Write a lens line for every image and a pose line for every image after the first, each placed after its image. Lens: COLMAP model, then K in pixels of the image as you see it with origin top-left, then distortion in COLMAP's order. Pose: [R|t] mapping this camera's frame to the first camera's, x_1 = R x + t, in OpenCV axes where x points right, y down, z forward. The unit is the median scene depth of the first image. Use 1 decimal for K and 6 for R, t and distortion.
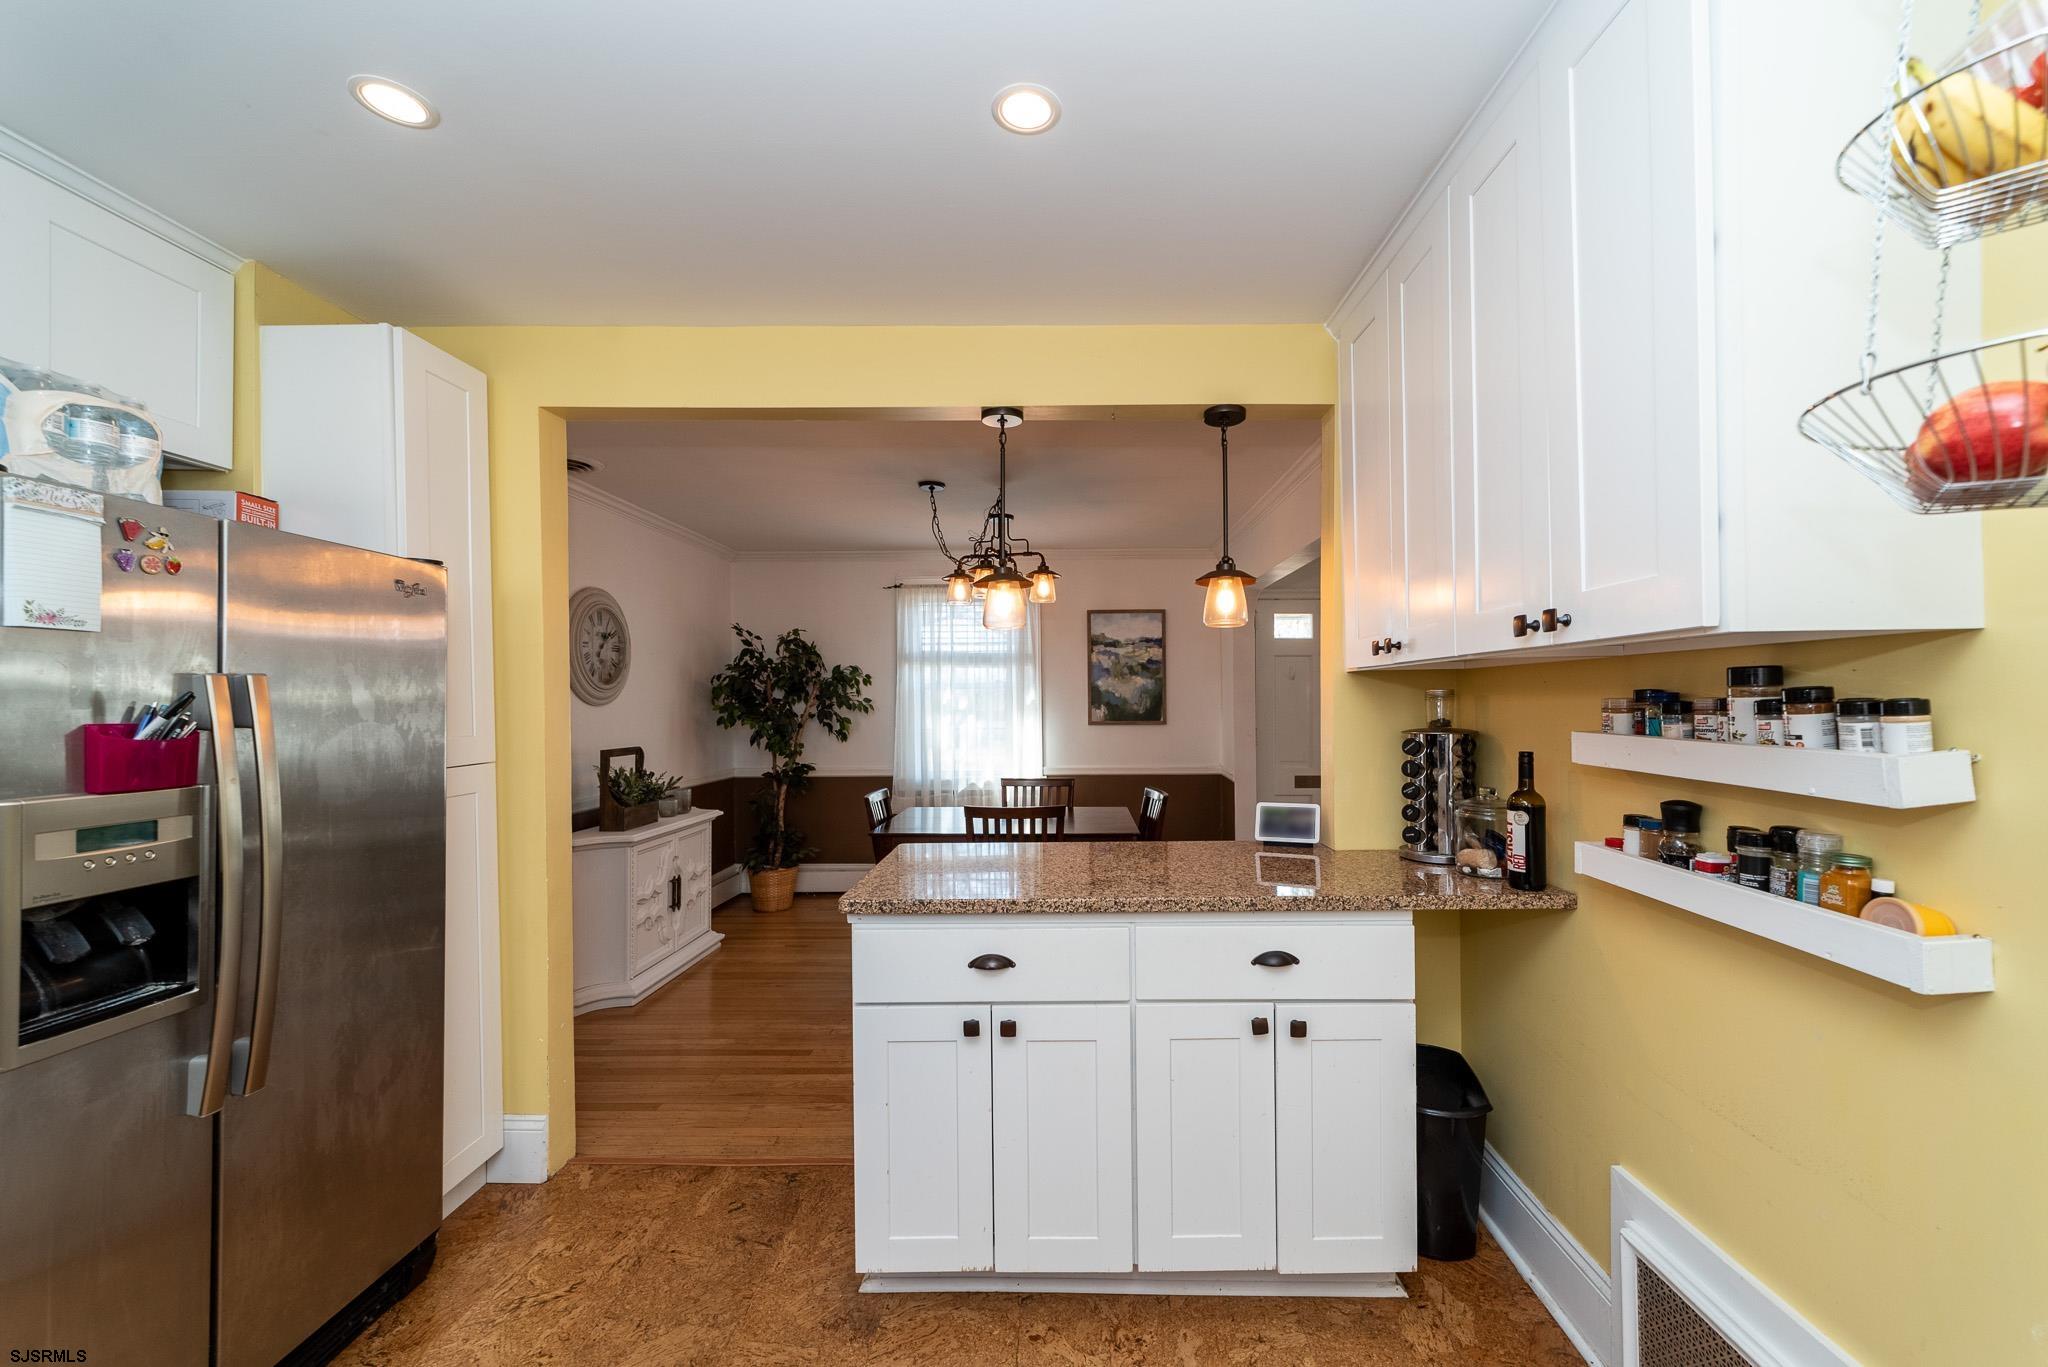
lens RADIAL K [[777.8, 0, 1063.3], [0, 777.8, 697.0], [0, 0, 1]] dist [-0.001277, 0.001707]
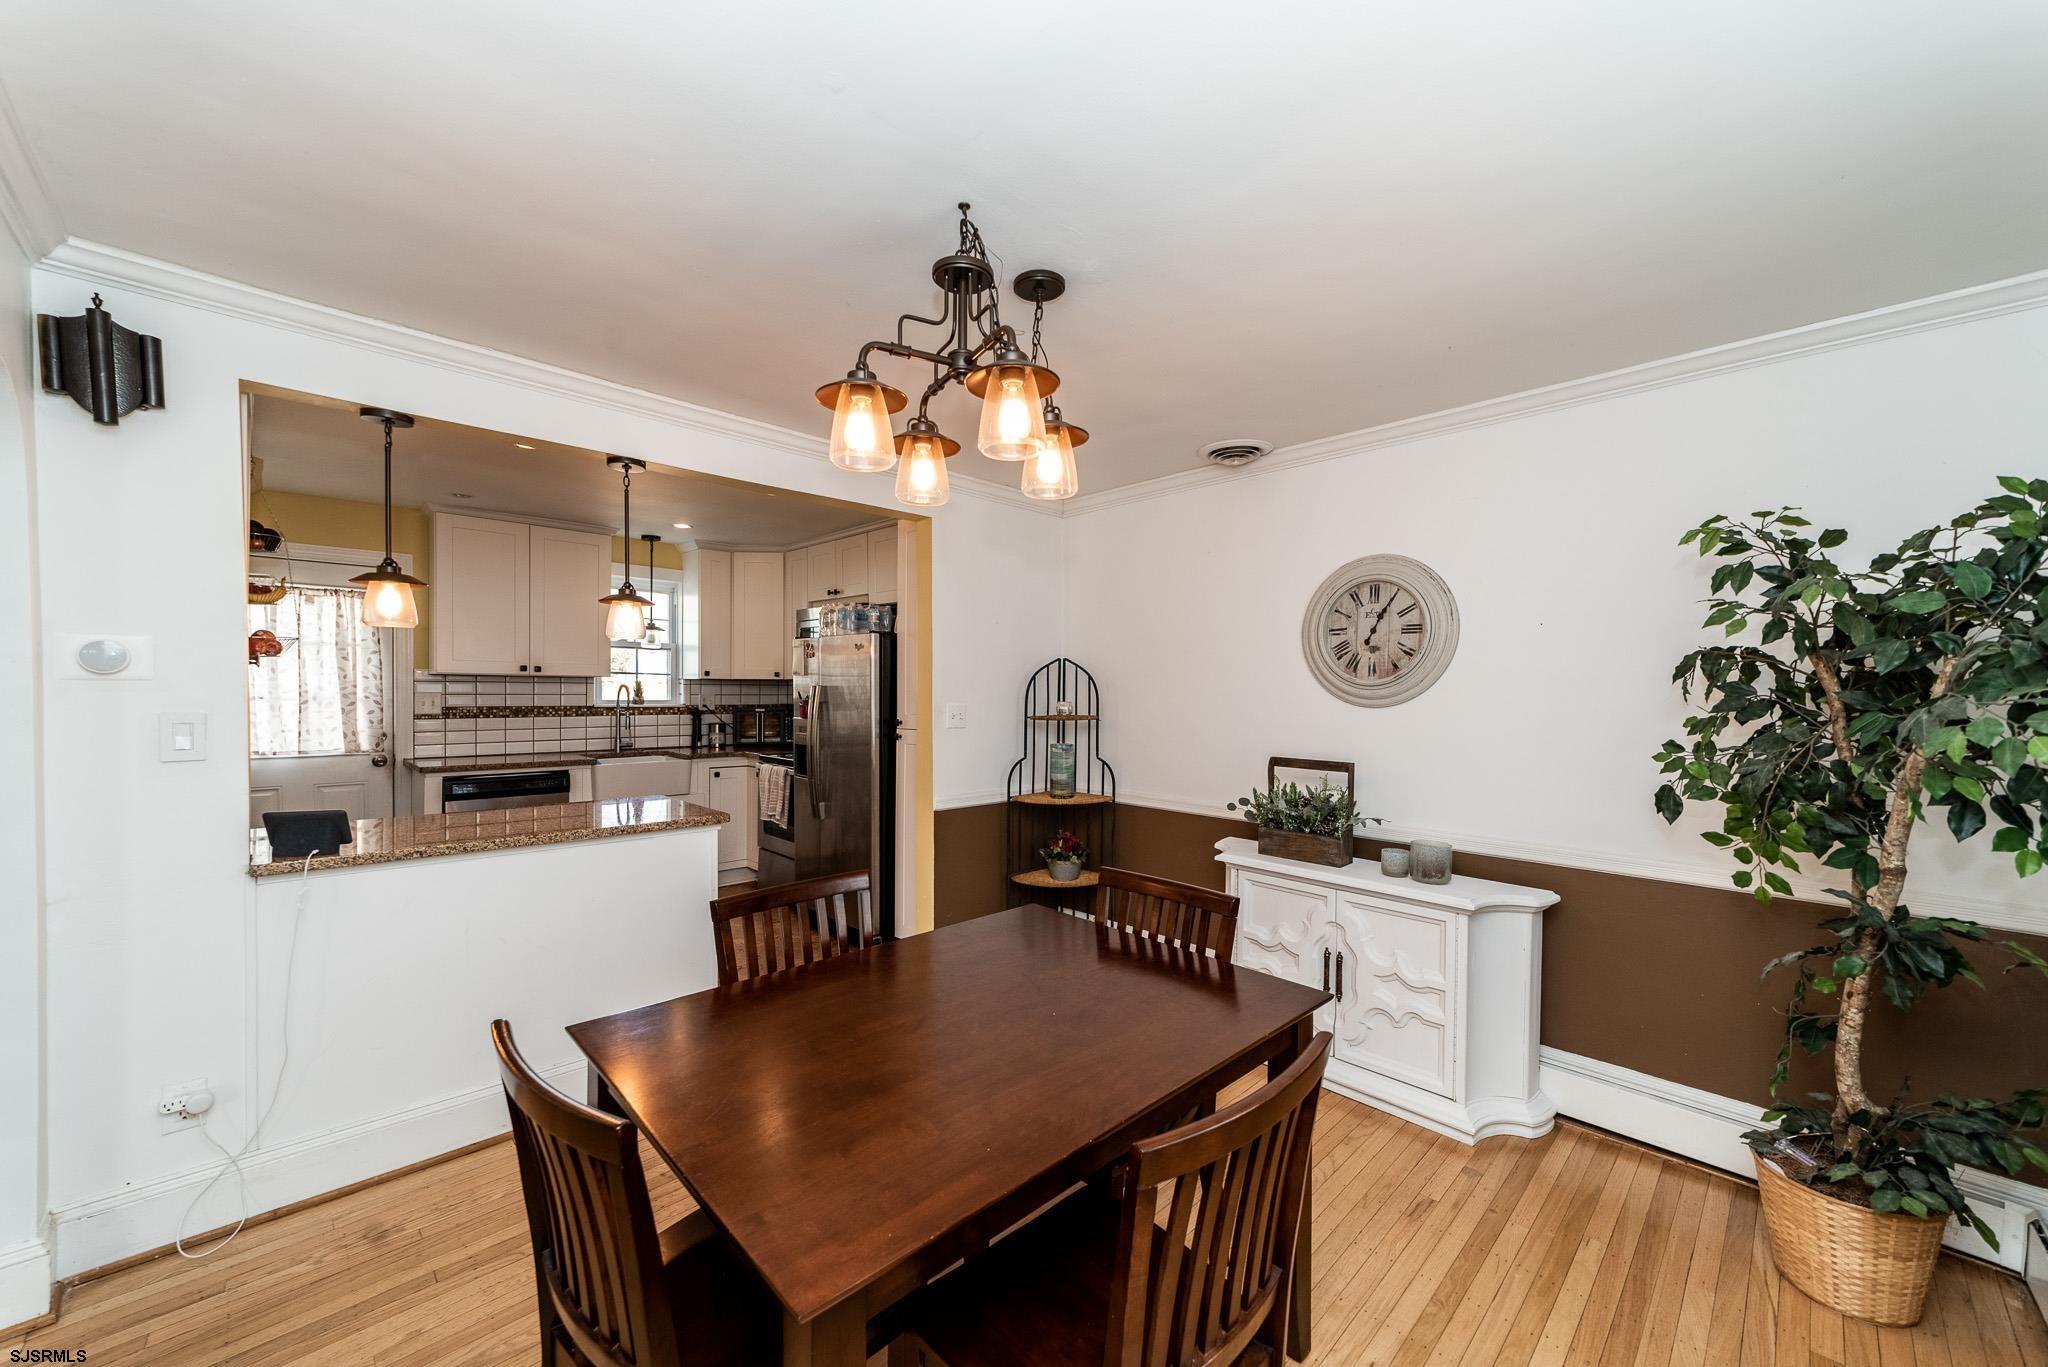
lens RADIAL K [[777.8, 0, 1035.6], [0, 777.8, 697.9], [0, 0, 1]] dist [-0.001277, 0.001707]
pose [[-0.702769, 0.008627, -0.711366, 0.191888], [-0.001669, 0.999904, 0.013776, -0.008067], [0.711416, 0.010869, -0.702687, 1.307009]]
